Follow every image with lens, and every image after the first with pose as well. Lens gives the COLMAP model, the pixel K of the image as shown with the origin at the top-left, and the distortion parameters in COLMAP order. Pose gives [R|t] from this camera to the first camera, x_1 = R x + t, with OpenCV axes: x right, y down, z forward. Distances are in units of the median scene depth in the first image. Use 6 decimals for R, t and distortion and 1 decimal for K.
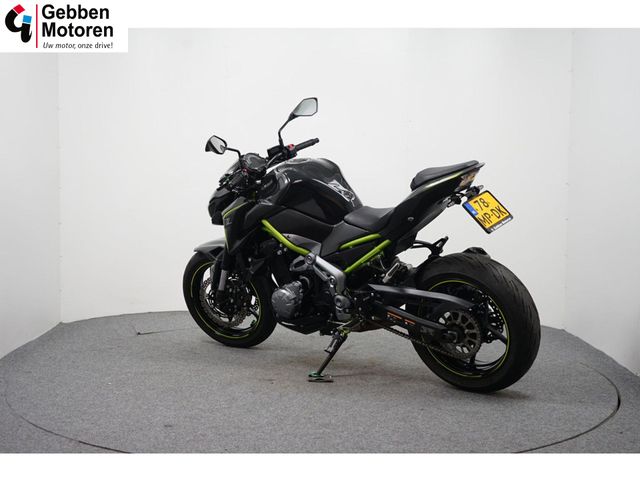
lens RADIAL K [[889.5, 0, 320.0], [0, 889.5, 240.0], [0, 0, 1]] dist [0.015995, 0.011885]
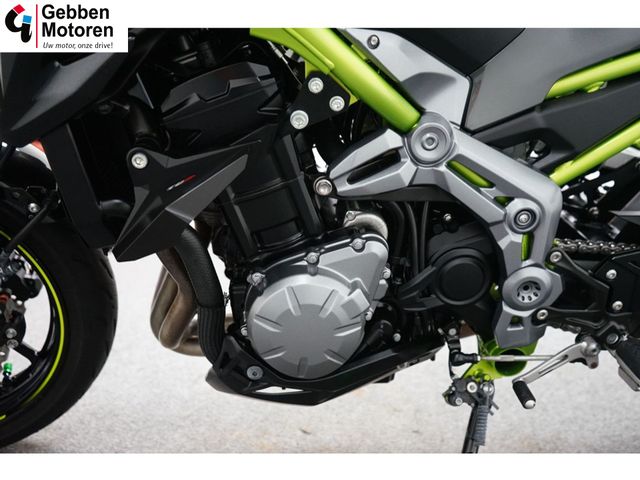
lens RADIAL K [[595.3, 0, 320.0], [0, 595.3, 240.0], [0, 0, 1]] dist [-0.006346, -0.004812]
pose [[0.742228, -0.133458, 0.656724, -0.149868], [0.045274, 0.987717, 0.149553, 0.022397], [-0.668617, -0.081270, 0.739153, 0.903711]]
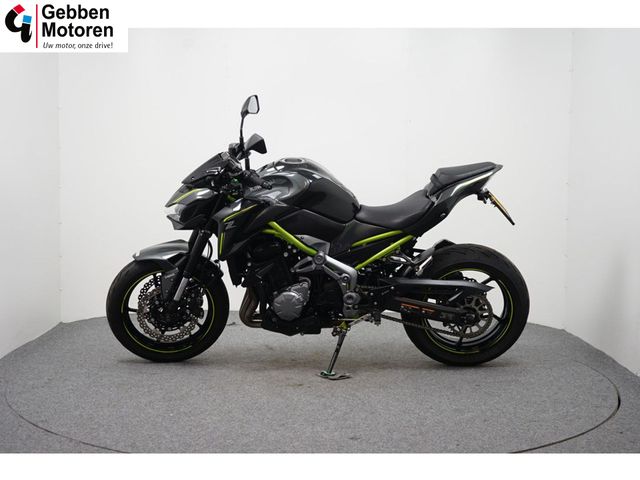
lens RADIAL K [[889.5, 0, 320.0], [0, 889.5, 240.0], [0, 0, 1]] dist [0.015995, 0.011885]
pose [[0.781375, -0.056146, 0.621531, -0.637436], [0.044776, 0.998422, 0.033901, -0.034239], [-0.622454, 0.001340, 0.782655, 0.219146]]
